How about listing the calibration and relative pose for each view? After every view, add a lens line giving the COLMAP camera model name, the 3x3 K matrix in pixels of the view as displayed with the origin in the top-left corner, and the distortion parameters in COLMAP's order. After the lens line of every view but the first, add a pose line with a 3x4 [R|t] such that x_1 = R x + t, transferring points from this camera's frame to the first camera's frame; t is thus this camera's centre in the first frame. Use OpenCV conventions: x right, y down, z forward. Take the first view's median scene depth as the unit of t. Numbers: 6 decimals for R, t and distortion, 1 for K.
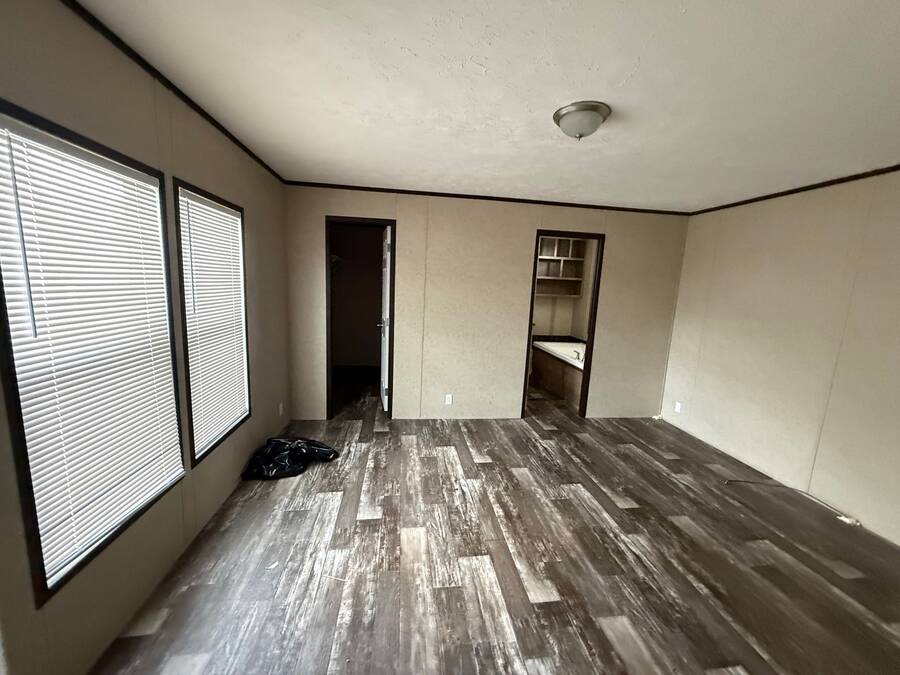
lens RADIAL K [[358.5, 0, 450.0], [0, 358.5, 337.5], [0, 0, 1]] dist [-0.000481, 0.000541]
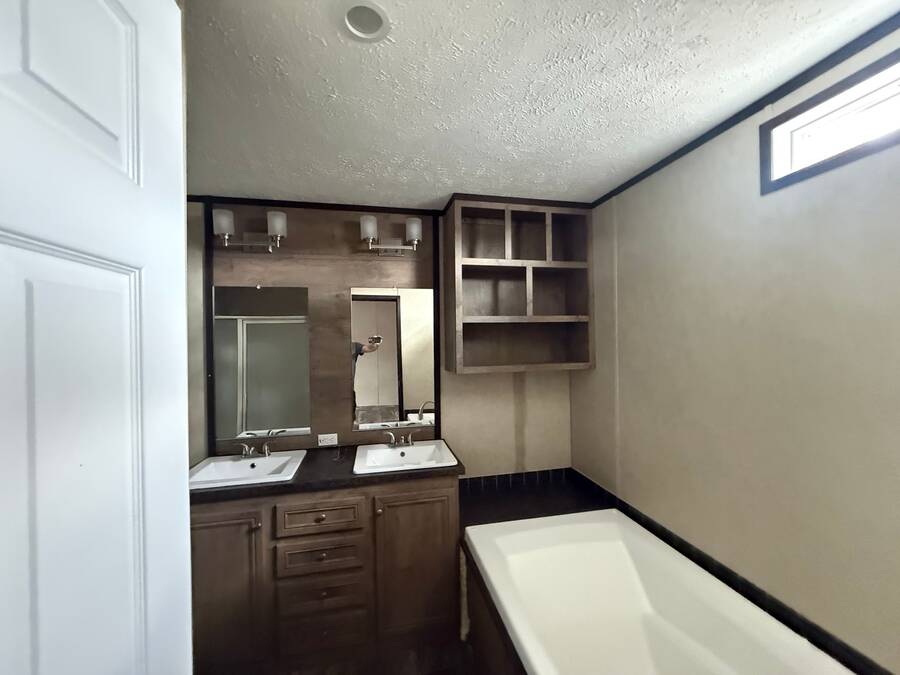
lens RADIAL K [[358.5, 0, 450.0], [0, 358.5, 337.5], [0, 0, 1]] dist [-0.000481, 0.000541]
pose [[0.995096, -0.060372, 0.078352, 0.199949], [0.071438, 0.986531, -0.147148, -0.100578], [-0.068413, 0.152024, 0.986006, 0.656506]]
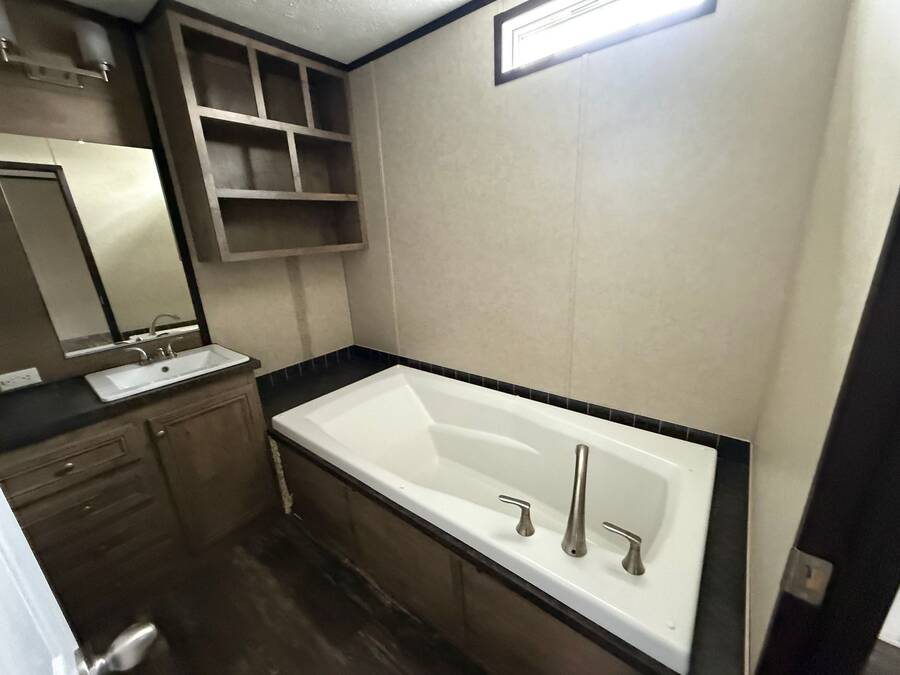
lens RADIAL K [[358.5, 0, 450.0], [0, 358.5, 337.5], [0, 0, 1]] dist [-0.000481, 0.000541]
pose [[0.717977, -0.278224, 0.638044, 0.163627], [0.183146, 0.959853, 0.212461, -0.086632], [-0.671540, -0.035687, 0.740108, 0.661408]]
